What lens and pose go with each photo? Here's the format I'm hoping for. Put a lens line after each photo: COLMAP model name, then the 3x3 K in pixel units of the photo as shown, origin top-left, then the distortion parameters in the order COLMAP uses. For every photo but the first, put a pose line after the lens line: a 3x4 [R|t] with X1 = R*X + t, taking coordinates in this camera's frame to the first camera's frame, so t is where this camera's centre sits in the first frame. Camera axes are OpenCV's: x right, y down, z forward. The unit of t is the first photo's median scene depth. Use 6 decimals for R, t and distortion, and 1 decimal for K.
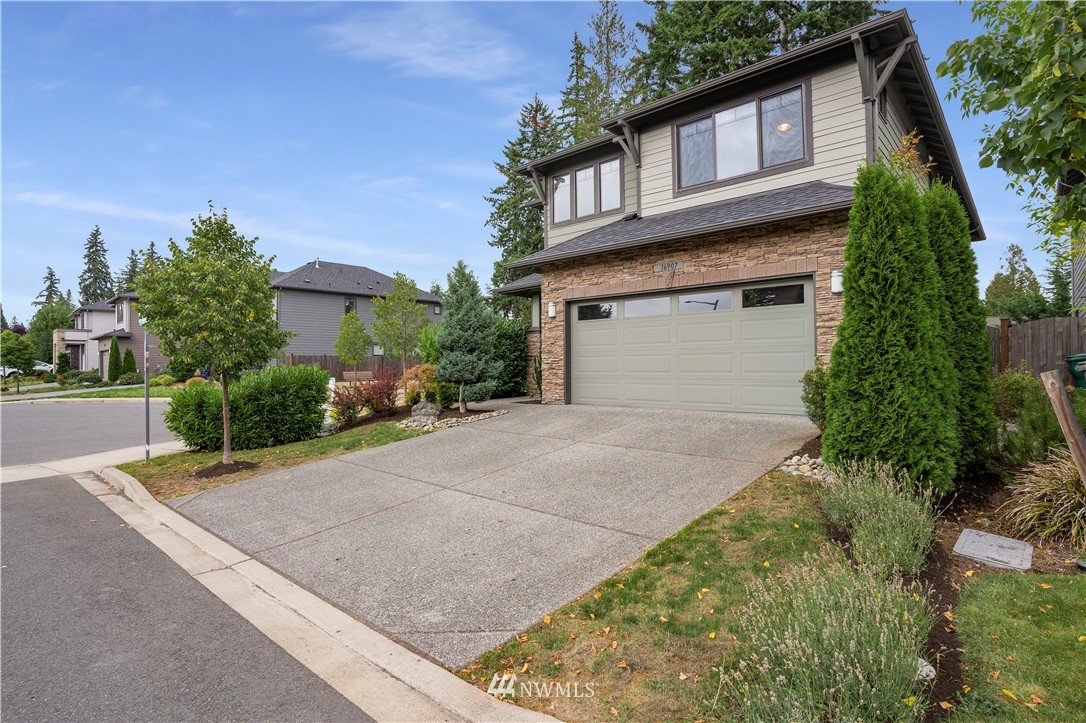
lens RADIAL K [[545.0, 0, 534.9], [0, 545.0, 357.2], [0, 0, 1]] dist [-0.078349, 0.036334]
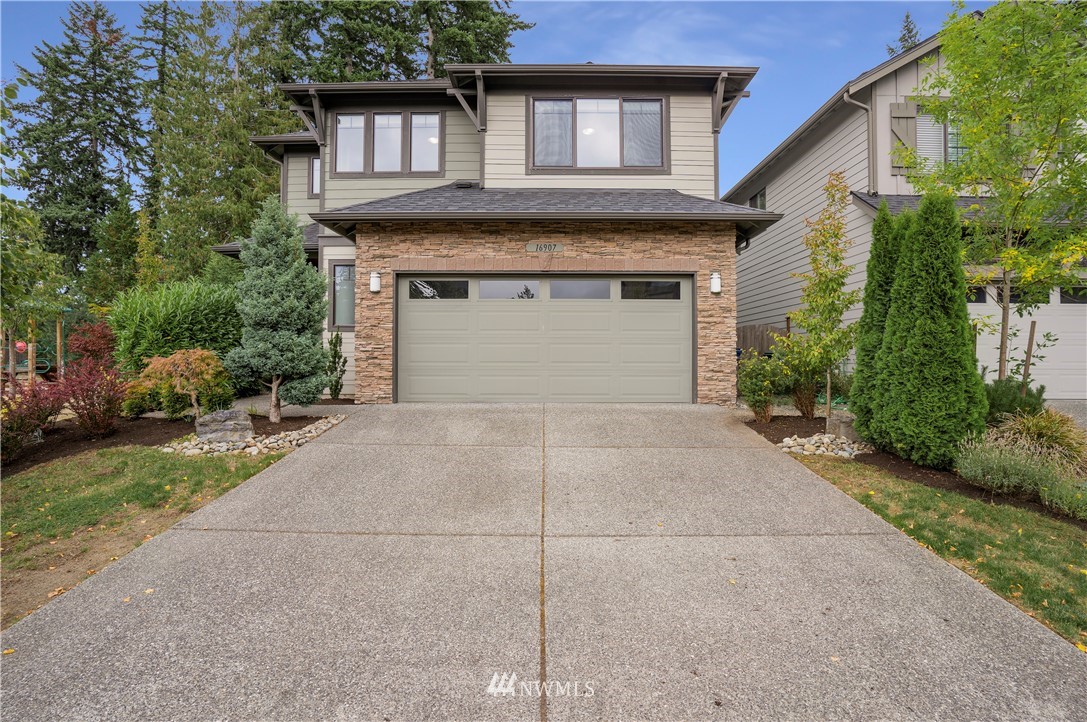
lens RADIAL K [[545.5, 0, 535.4], [0, 545.5, 356.6], [0, 0, 1]] dist [-0.078349, 0.036334]
pose [[0.729058, 0.009942, 0.684379, -0.374632], [-0.018875, 0.999806, 0.005582, 0.012056], [-0.684191, -0.016987, 0.729105, 0.317425]]
